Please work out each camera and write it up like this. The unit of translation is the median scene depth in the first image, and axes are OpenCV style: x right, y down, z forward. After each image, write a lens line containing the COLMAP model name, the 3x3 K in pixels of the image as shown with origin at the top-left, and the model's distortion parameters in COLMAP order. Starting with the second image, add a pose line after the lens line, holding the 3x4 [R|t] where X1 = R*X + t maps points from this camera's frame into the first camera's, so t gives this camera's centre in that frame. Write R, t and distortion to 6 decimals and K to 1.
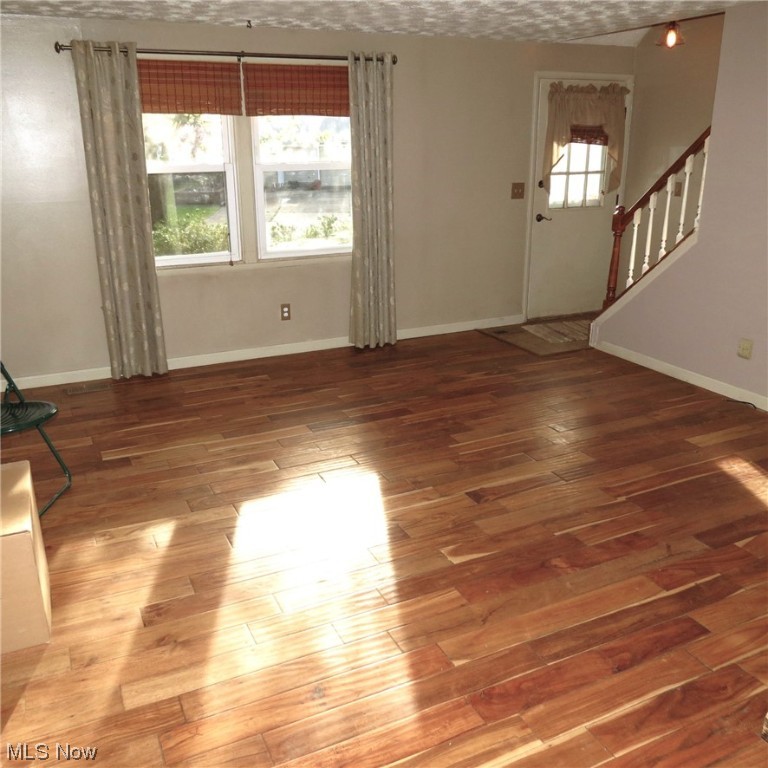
lens RADIAL K [[730.6, 0, 384.0], [0, 730.6, 384.0], [0, 0, 1]] dist [-0.030911, 0.006984]
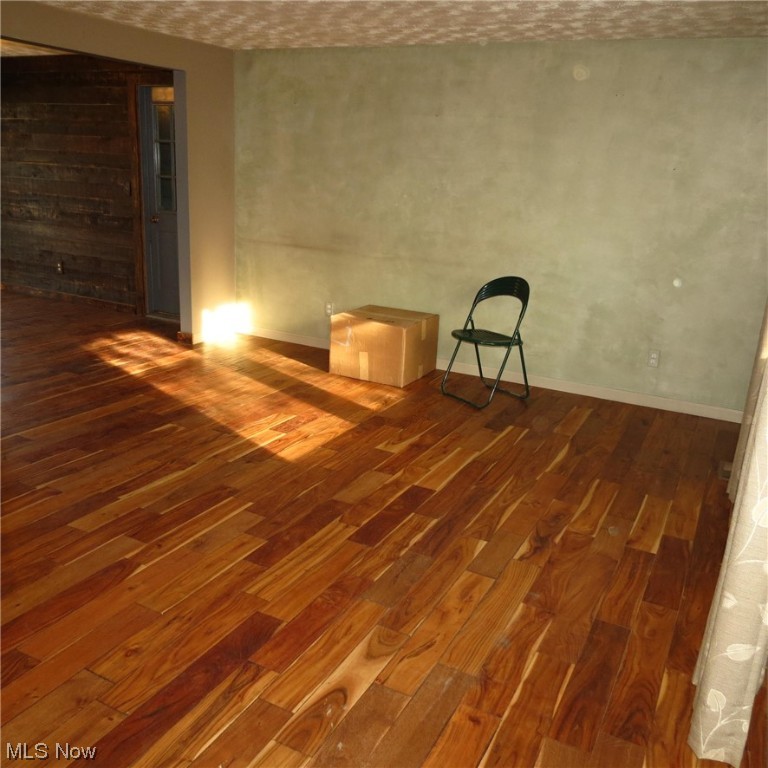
lens RADIAL K [[730.6, 0, 384.0], [0, 730.6, 384.0], [0, 0, 1]] dist [-0.030911, 0.006984]
pose [[-0.792014, 0.141060, -0.593983, 0.533517], [-0.238739, 0.823901, 0.513995, -0.586035], [0.561887, 0.548898, -0.618865, 1.833454]]
